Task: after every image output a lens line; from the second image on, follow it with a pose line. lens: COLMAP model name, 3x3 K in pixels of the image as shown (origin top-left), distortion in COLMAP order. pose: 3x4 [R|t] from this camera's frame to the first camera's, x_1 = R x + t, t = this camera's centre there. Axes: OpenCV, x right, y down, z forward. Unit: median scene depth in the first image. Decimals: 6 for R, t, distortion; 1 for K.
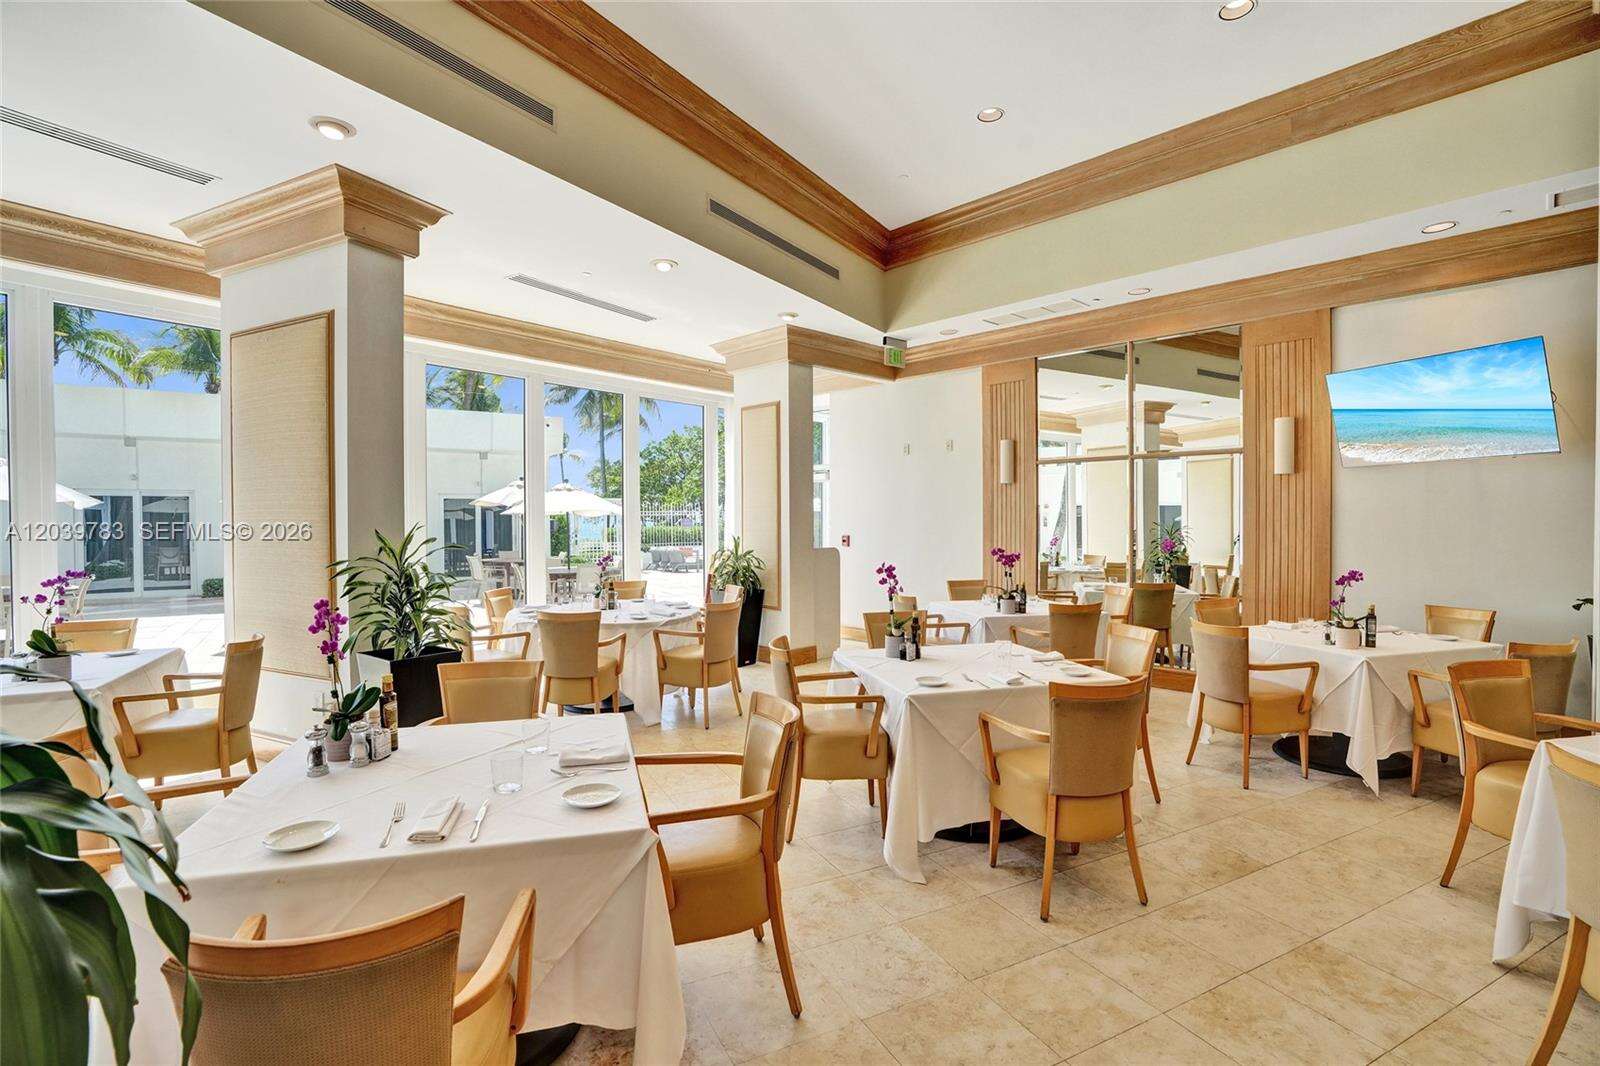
lens RADIAL K [[742.3, 0, 809.1], [0, 742.3, 528.7], [0, 0, 1]] dist [-0.078975, 0.032427]
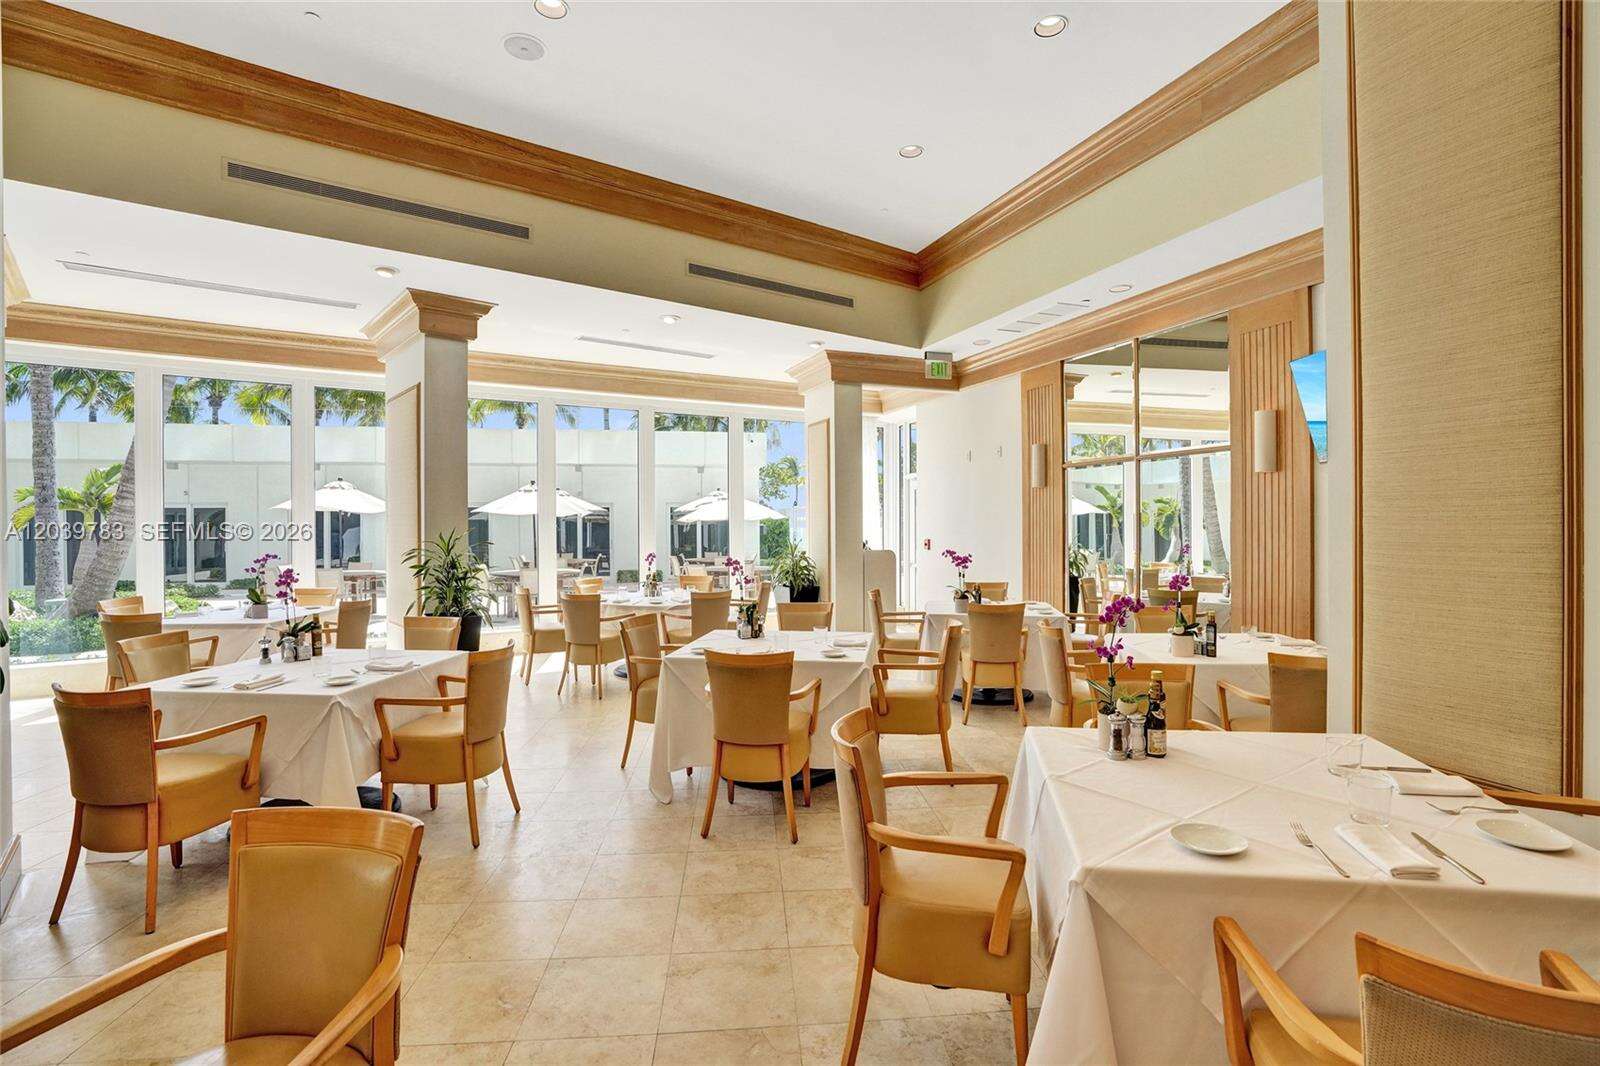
lens RADIAL K [[742.3, 0, 809.1], [0, 742.3, 528.7], [0, 0, 1]] dist [-0.078975, 0.032427]
pose [[0.927381, -0.000040, -0.374118, 0.453626], [-0.002917, 0.999969, -0.007336, 0.004034], [0.374106, 0.007894, 0.927352, -0.060565]]
